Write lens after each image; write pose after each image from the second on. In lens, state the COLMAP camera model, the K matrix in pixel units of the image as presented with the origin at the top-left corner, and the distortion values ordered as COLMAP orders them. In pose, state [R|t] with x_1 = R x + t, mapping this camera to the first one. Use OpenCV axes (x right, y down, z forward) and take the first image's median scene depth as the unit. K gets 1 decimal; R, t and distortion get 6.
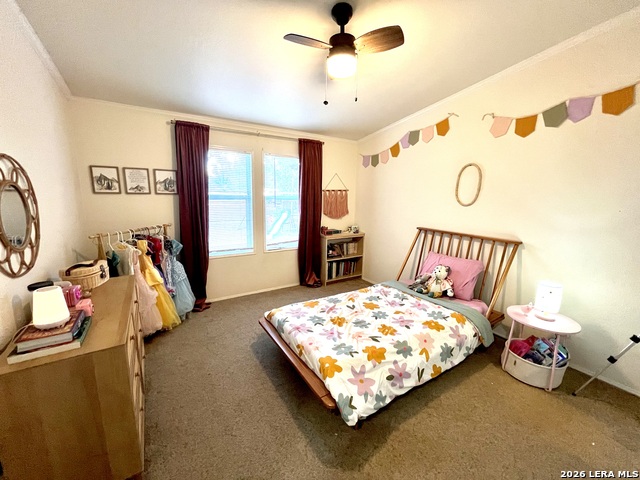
lens RADIAL K [[256.9, 0, 322.5], [0, 256.9, 239.8], [0, 0, 1]] dist [-0.000044, -0.000173]
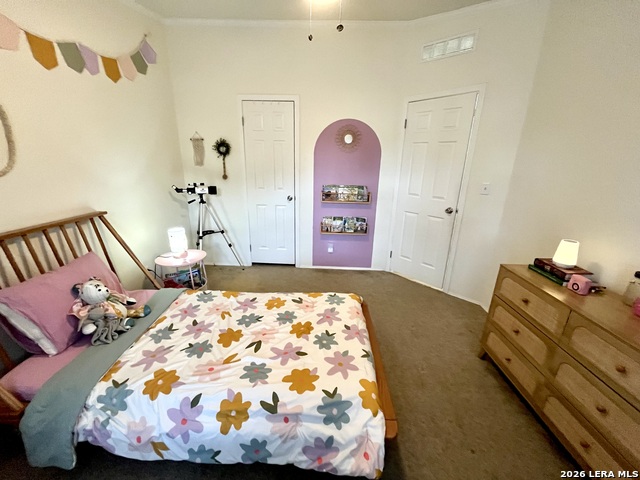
lens RADIAL K [[256.9, 0, 322.5], [0, 256.9, 239.8], [0, 0, 1]] dist [-0.000044, -0.000173]
pose [[-0.828110, -0.199230, 0.523968, -0.313959], [0.066324, 0.893324, 0.444493, -0.248102], [-0.556629, 0.402841, -0.726556, 1.309217]]
